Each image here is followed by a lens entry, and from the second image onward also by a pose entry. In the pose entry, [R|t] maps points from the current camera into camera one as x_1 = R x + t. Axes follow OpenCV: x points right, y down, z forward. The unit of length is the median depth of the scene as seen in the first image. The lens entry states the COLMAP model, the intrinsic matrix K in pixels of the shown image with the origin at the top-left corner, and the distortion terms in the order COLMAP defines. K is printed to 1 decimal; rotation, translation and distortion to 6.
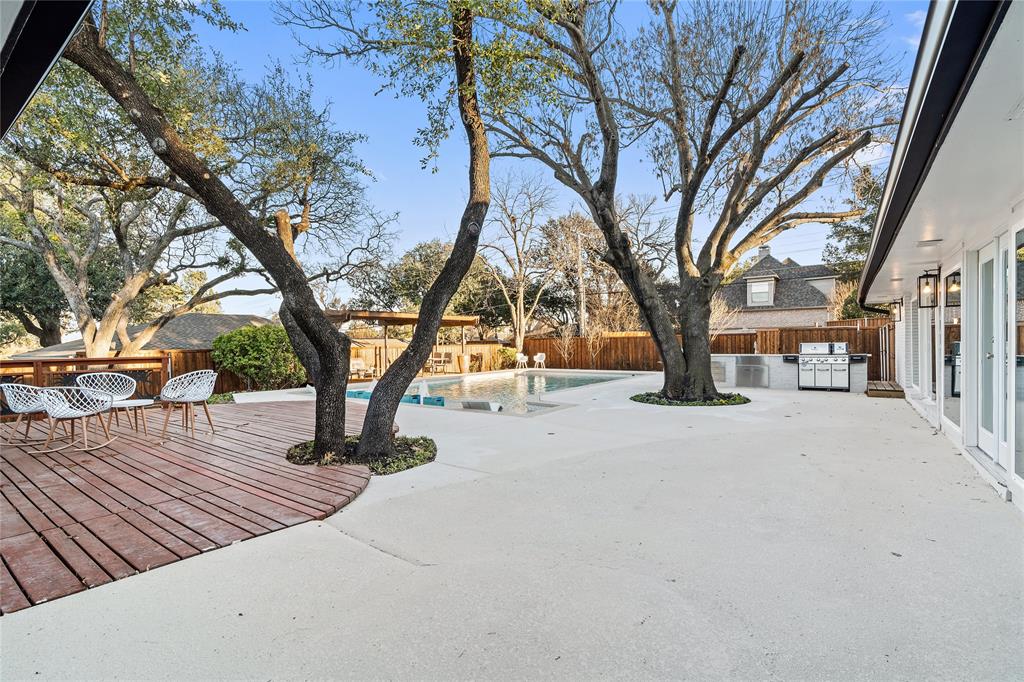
lens RADIAL K [[465.3, 0, 511.6], [0, 465.3, 342.0], [0, 0, 1]] dist [0.000931, -0.000253]
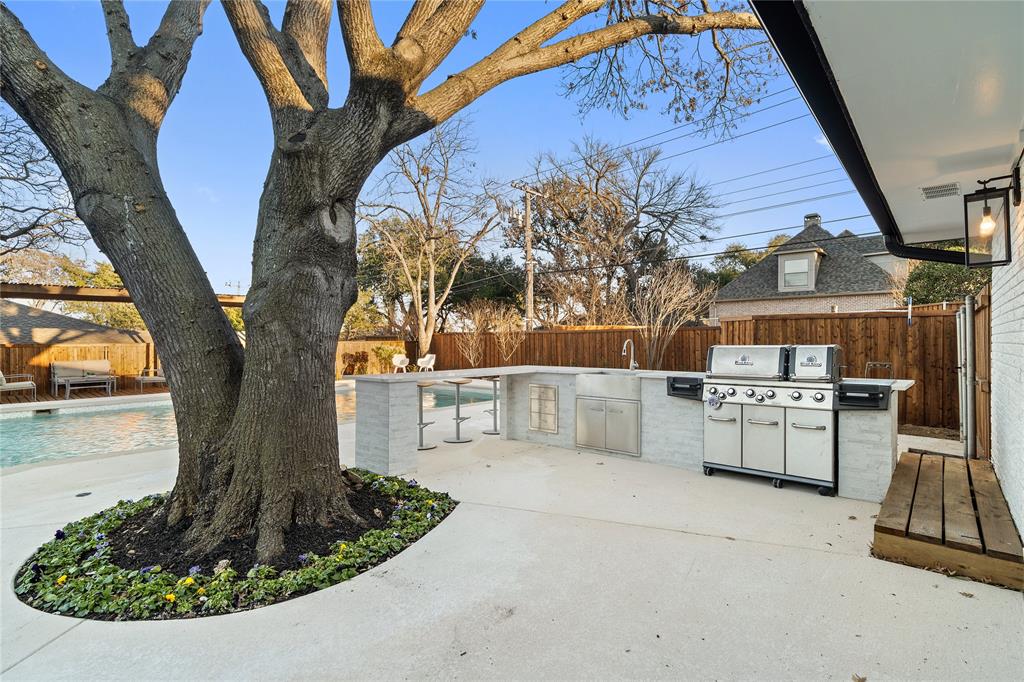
lens RADIAL K [[468.2, 0, 511.6], [0, 468.2, 338.7], [0, 0, 1]] dist [0.001183, 0.000102]
pose [[0.992548, 0.008227, -0.121574, 0.517120], [-0.008087, 0.999966, 0.001644, -0.002483], [0.121584, -0.000648, 0.992581, 0.618787]]
